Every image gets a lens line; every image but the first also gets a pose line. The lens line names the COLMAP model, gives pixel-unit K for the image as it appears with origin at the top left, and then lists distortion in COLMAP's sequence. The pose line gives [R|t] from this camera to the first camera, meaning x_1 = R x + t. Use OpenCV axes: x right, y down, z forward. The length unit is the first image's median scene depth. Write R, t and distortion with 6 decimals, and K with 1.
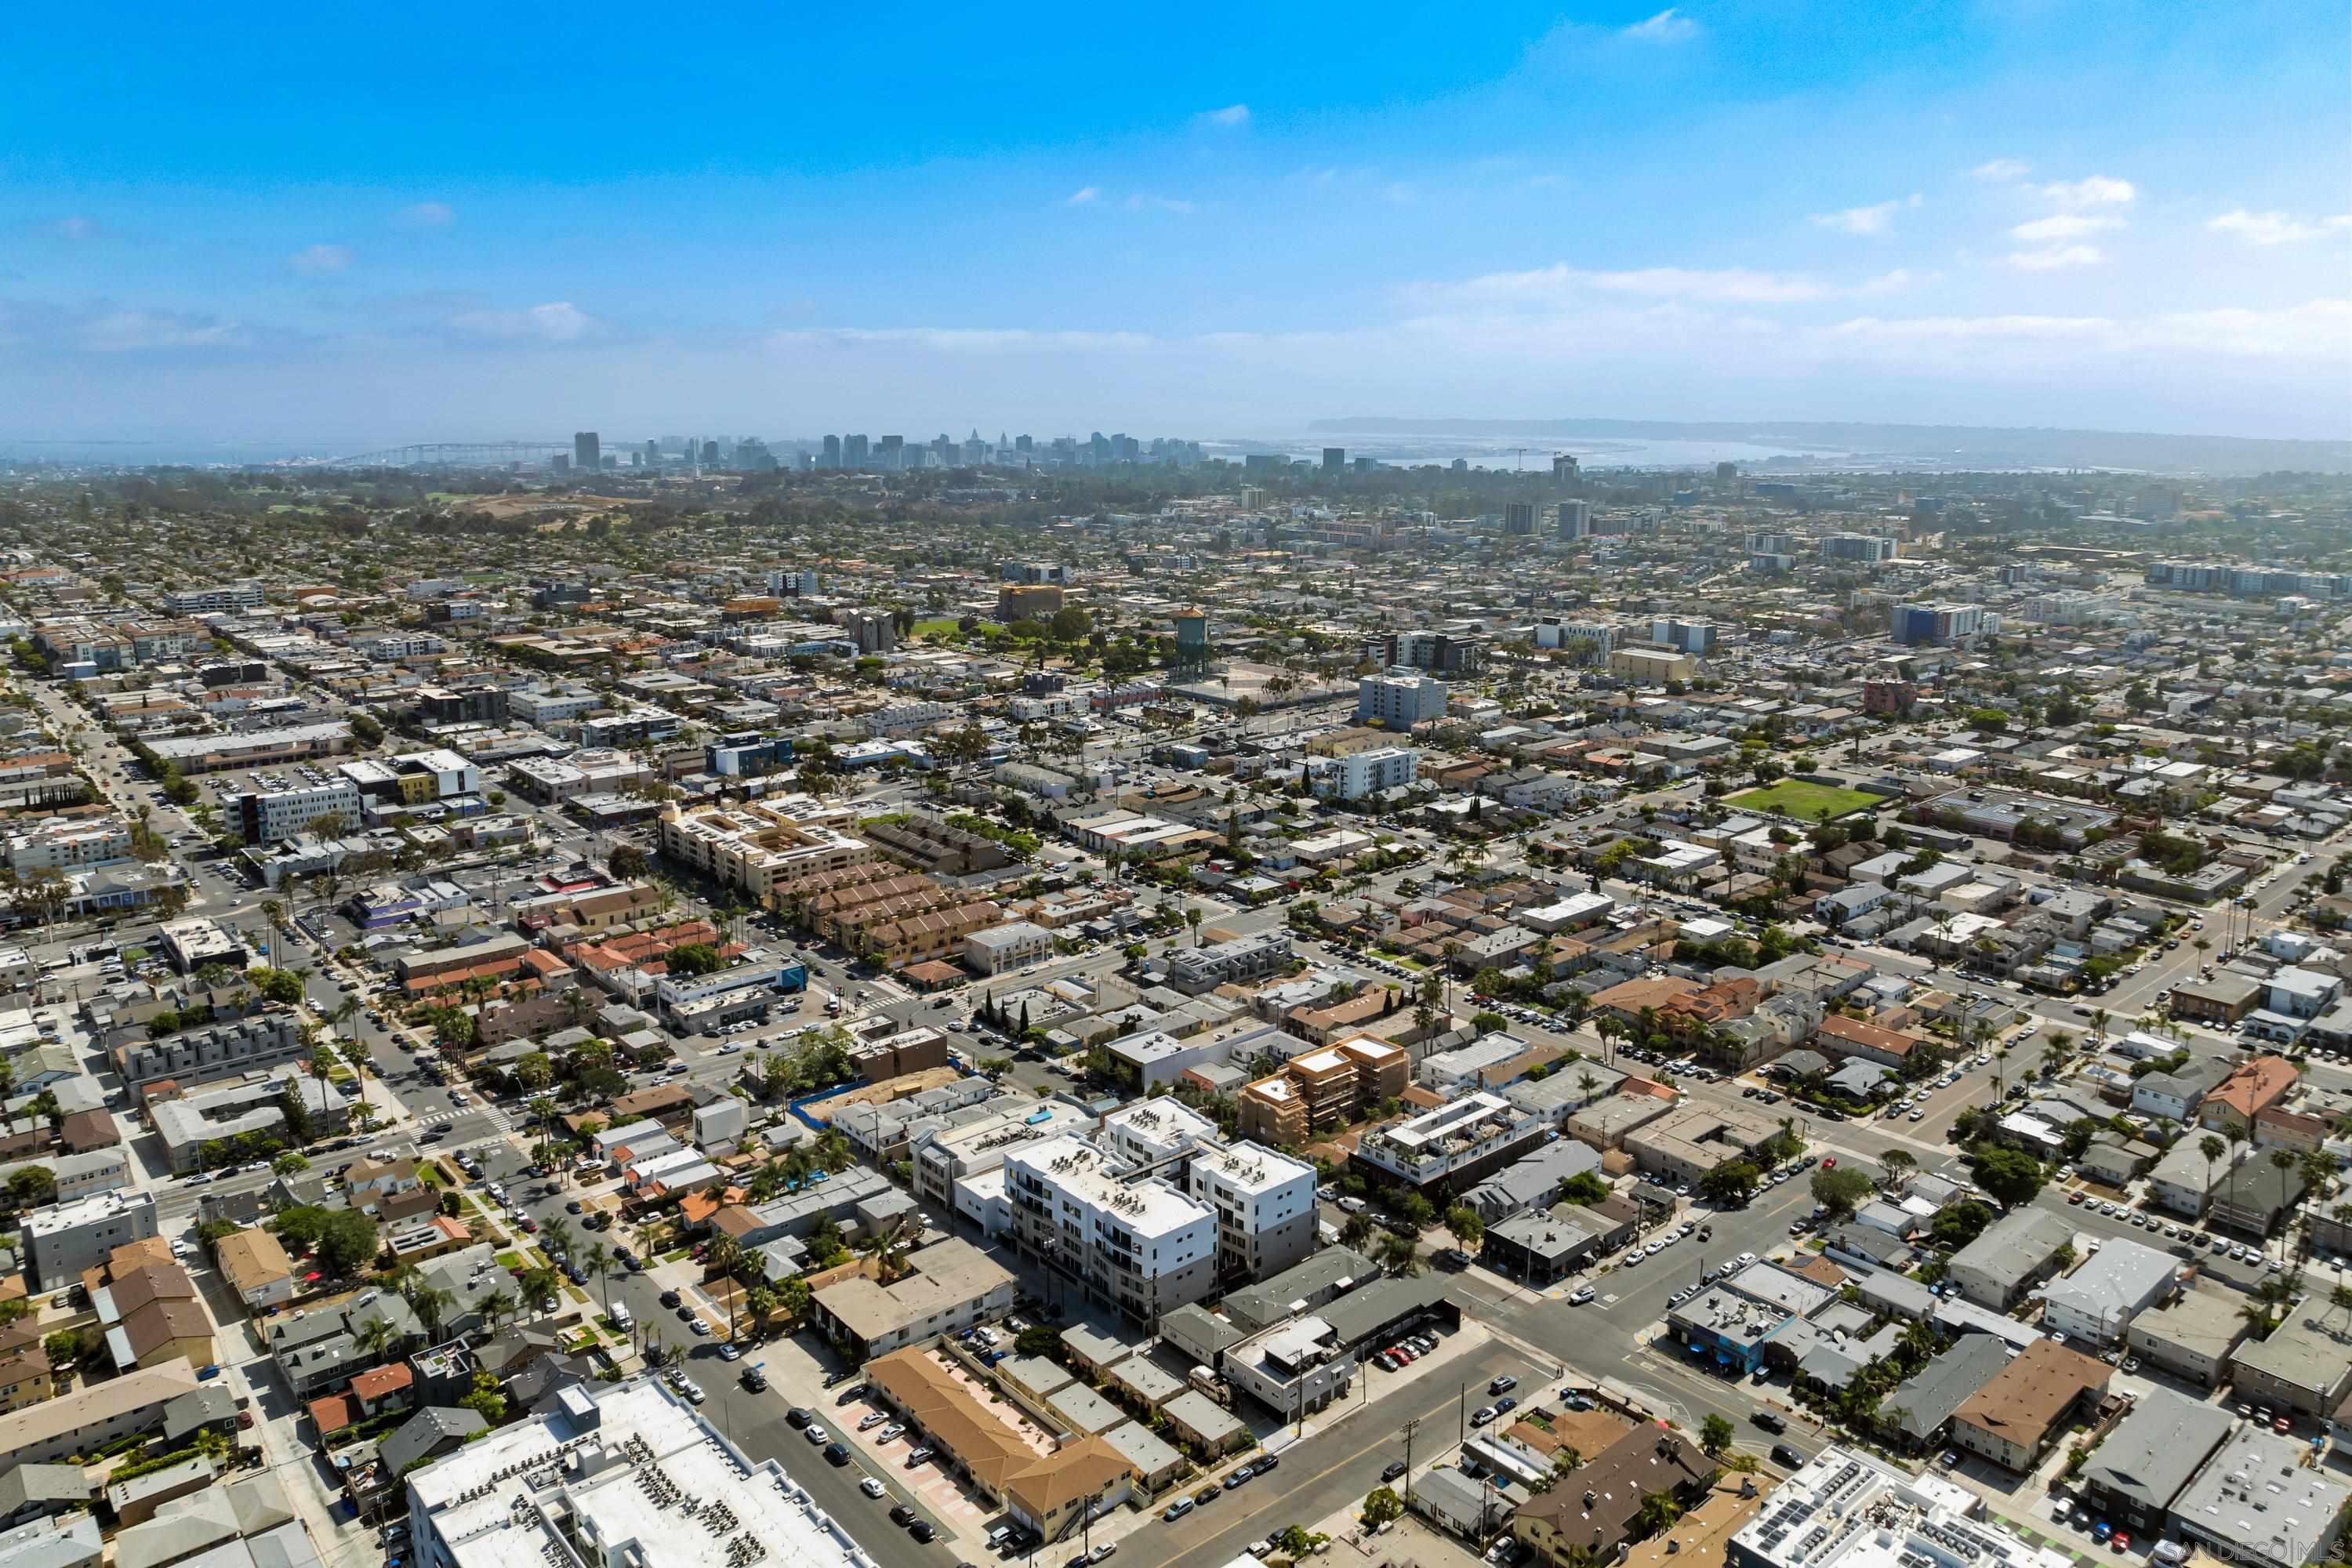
lens RADIAL K [[1699.9, 0, 1176.0], [0, 1699.9, 784.0], [0, 0, 1]] dist [-0.046057, 0.006972]
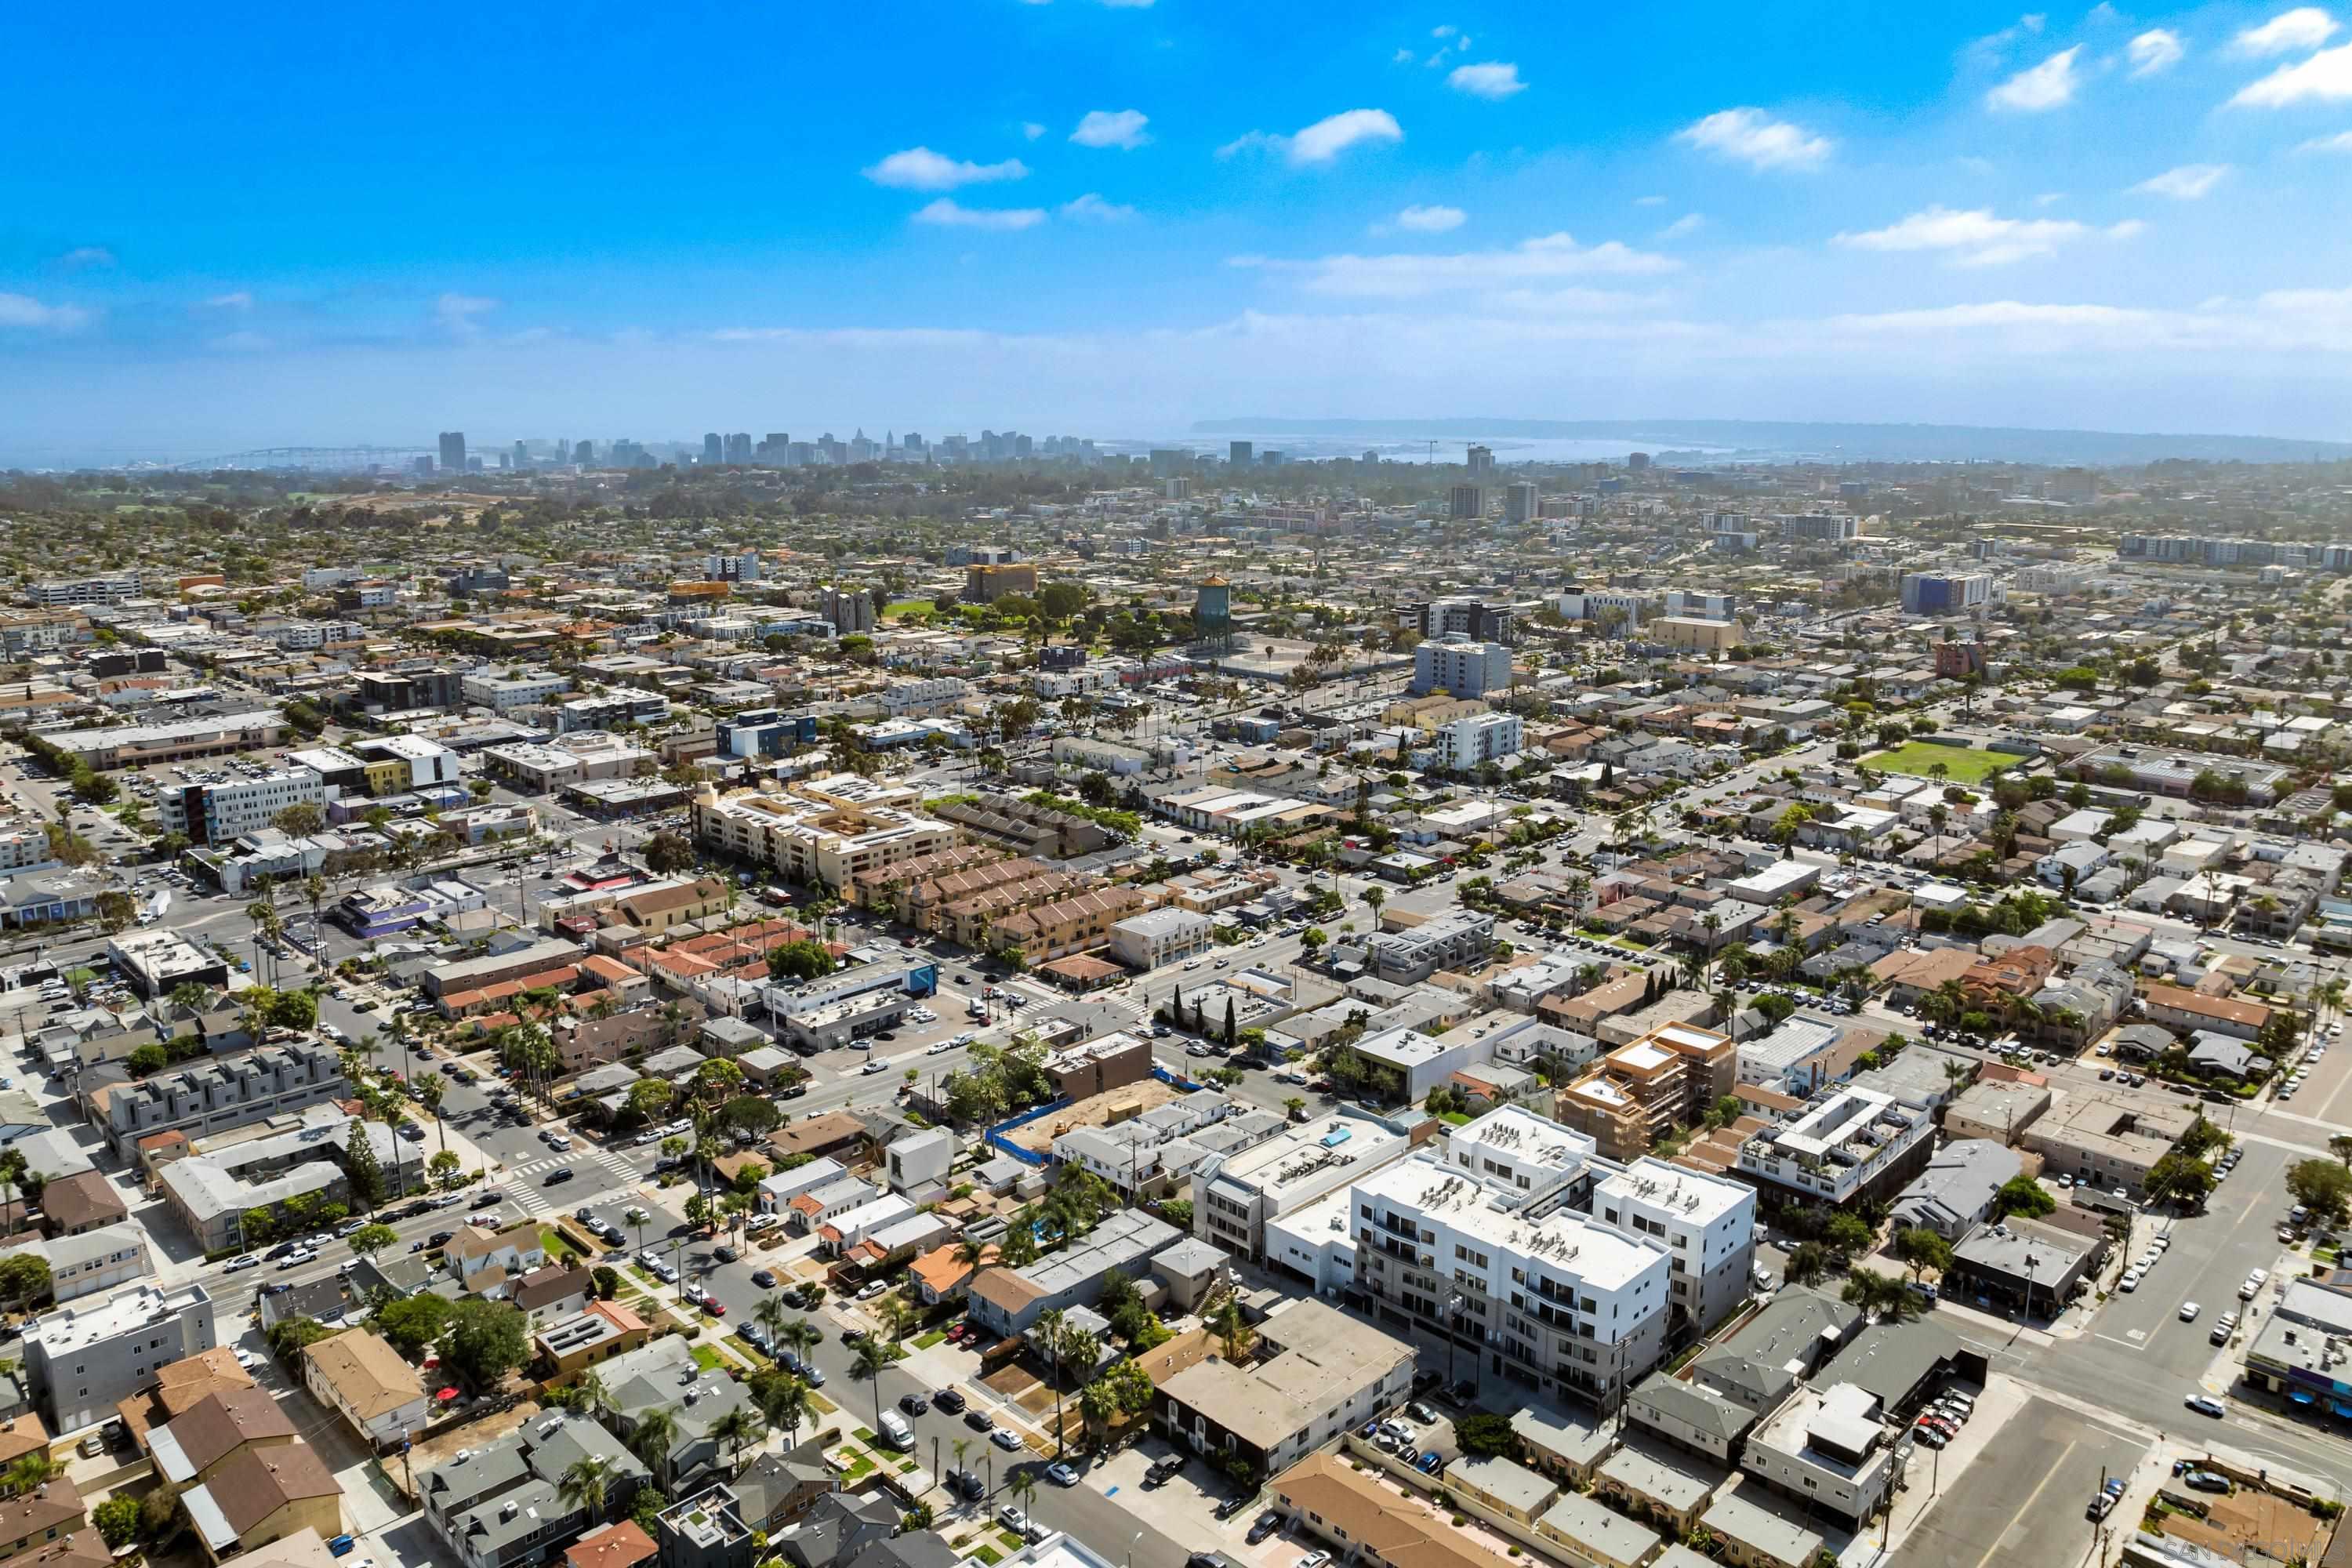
lens RADIAL K [[1699.9, 0, 1176.0], [0, 1699.9, 784.0], [0, 0, 1]] dist [-0.046057, 0.006972]
pose [[0.996625, -0.019582, 0.079713, -0.165596], [0.020019, 0.999789, -0.004689, 0.024756], [-0.079605, 0.006269, 0.996807, 0.159983]]
